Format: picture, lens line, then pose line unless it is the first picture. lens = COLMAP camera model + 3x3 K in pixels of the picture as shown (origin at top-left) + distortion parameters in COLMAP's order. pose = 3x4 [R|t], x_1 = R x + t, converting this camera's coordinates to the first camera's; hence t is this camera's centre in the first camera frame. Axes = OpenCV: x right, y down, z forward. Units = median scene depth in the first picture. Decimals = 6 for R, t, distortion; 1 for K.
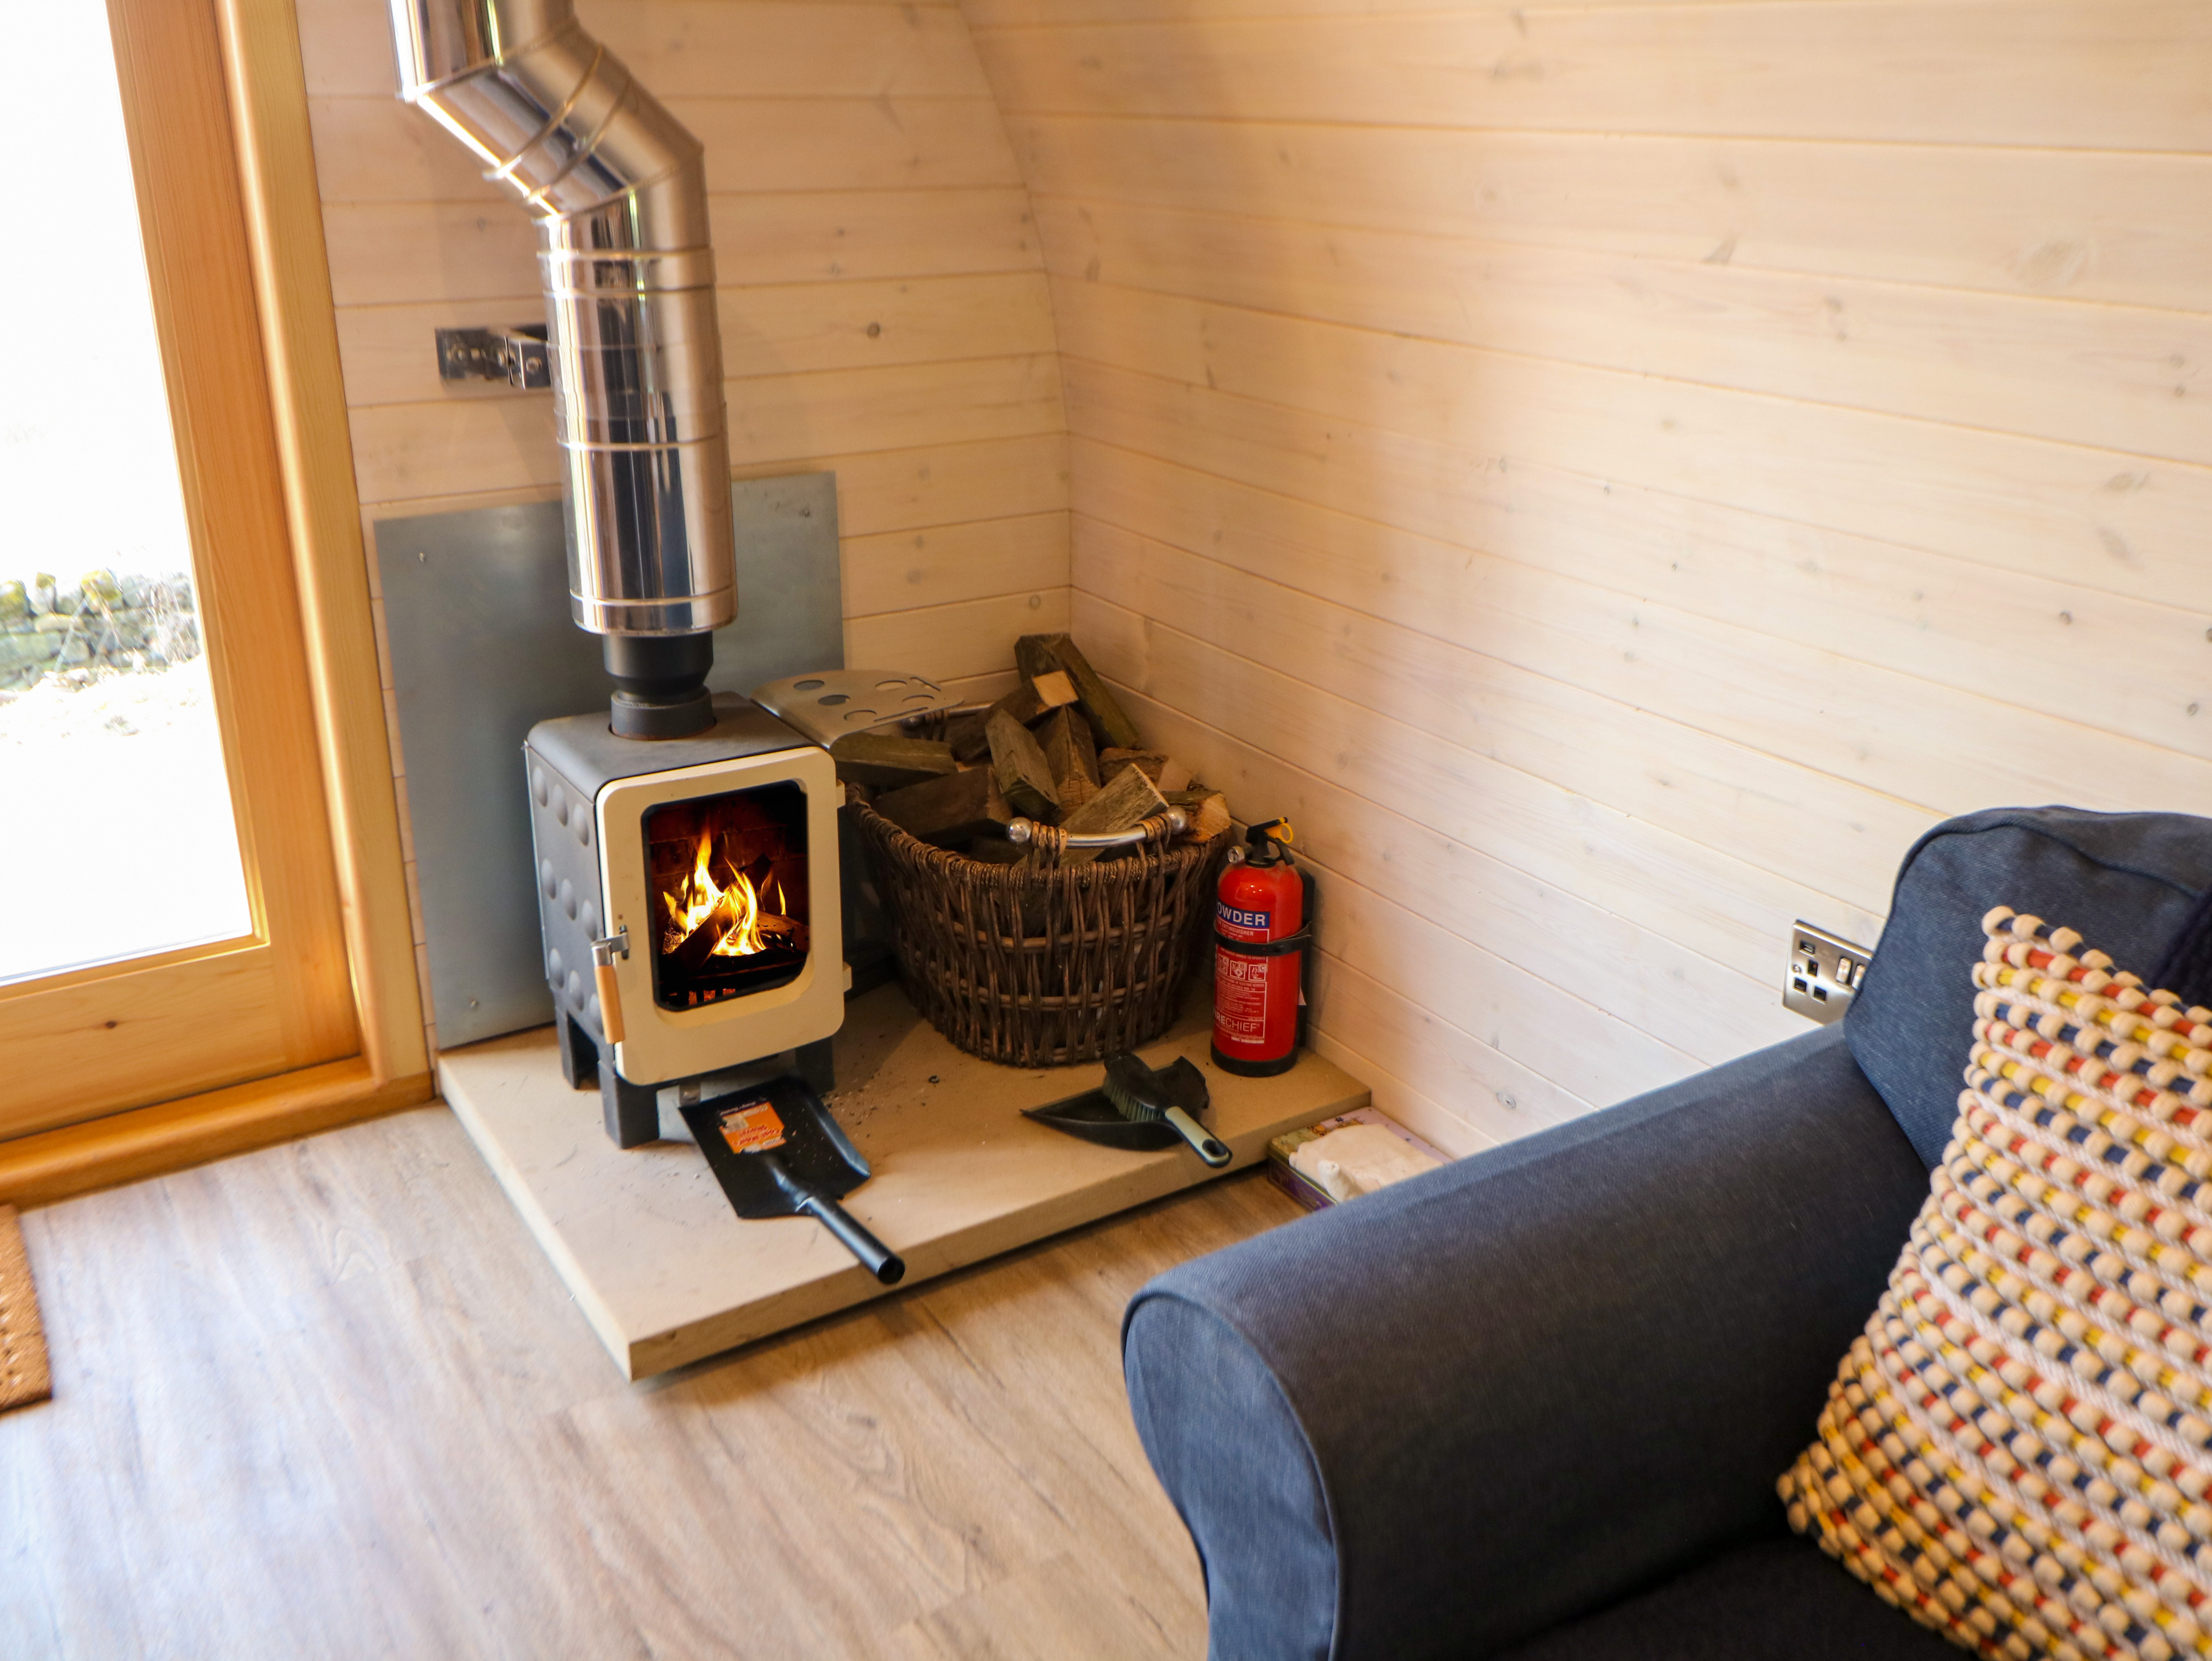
lens RADIAL K [[1925.6, 0, 1108.5], [0, 1925.6, 785.8], [0, 0, 1]] dist [0.016451, -0.011896]
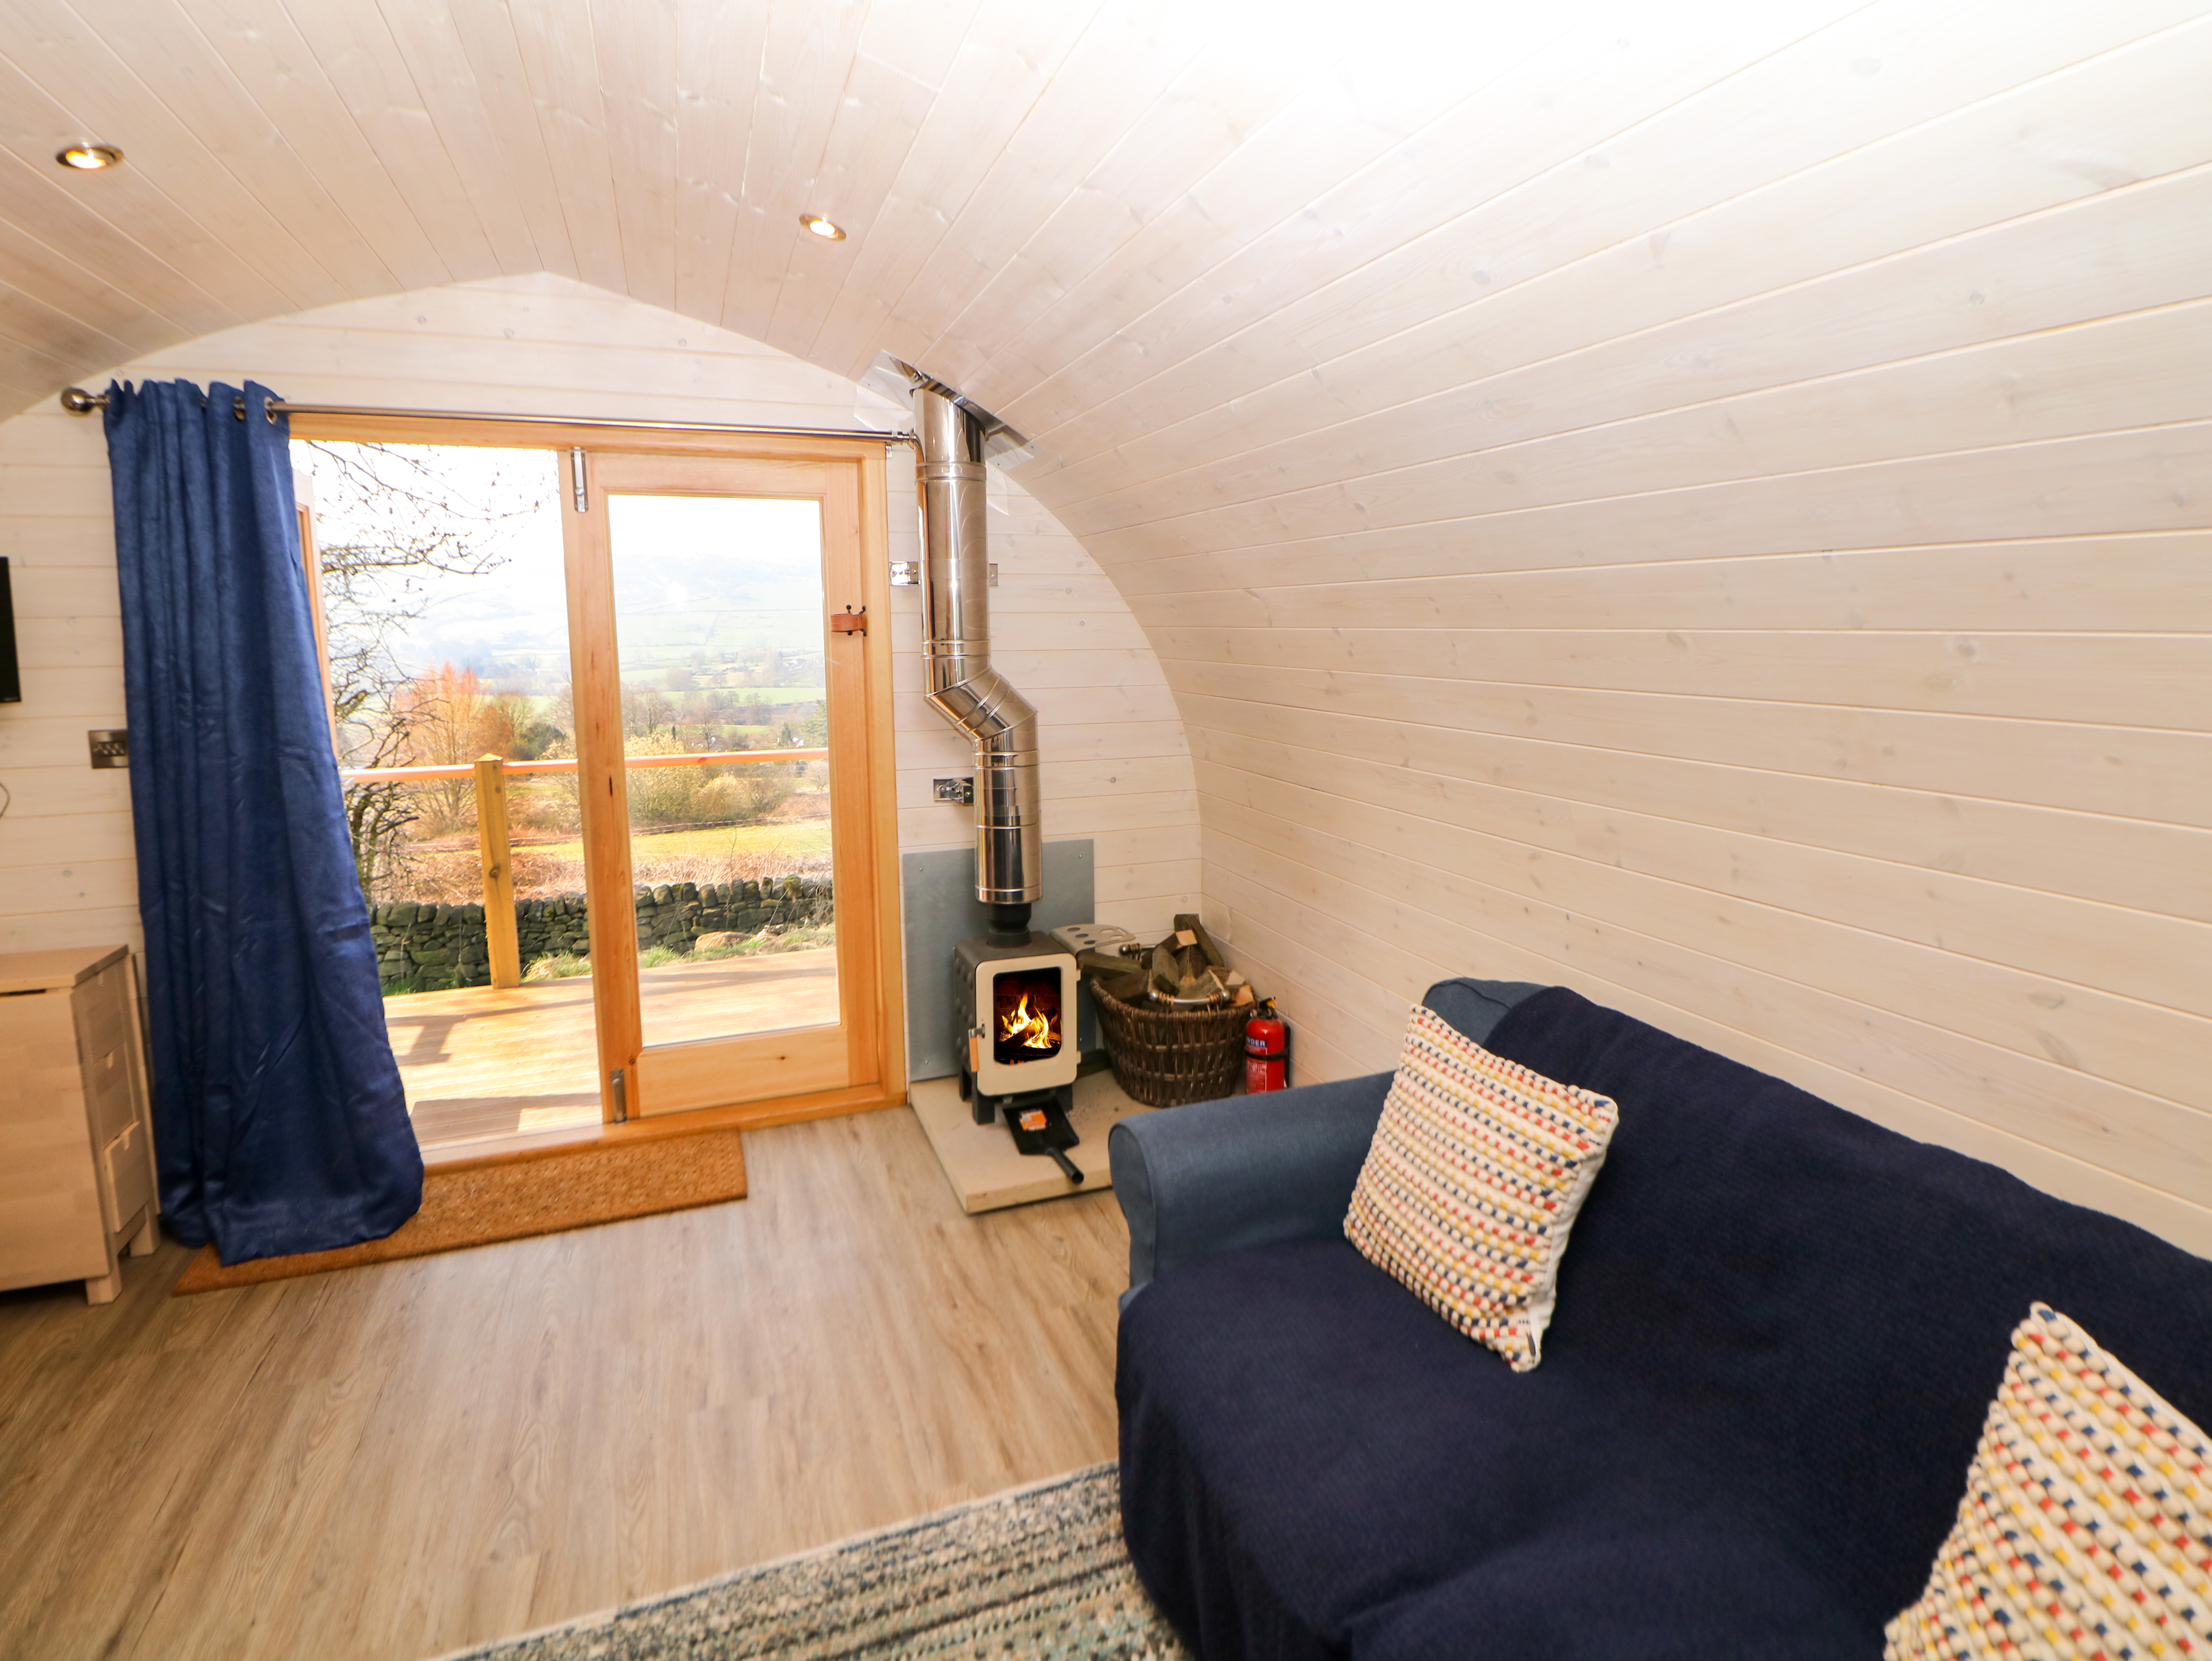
lens RADIAL K [[1162.4, 0, 1106.2], [0, 1162.4, 781.0], [0, 0, 1]] dist [-0.003410, -0.001819]
pose [[0.976645, 0.014947, -0.214338, 0.194358], [-0.059515, 0.977363, -0.203027, 0.059329], [0.206451, 0.211041, 0.955426, -0.396560]]
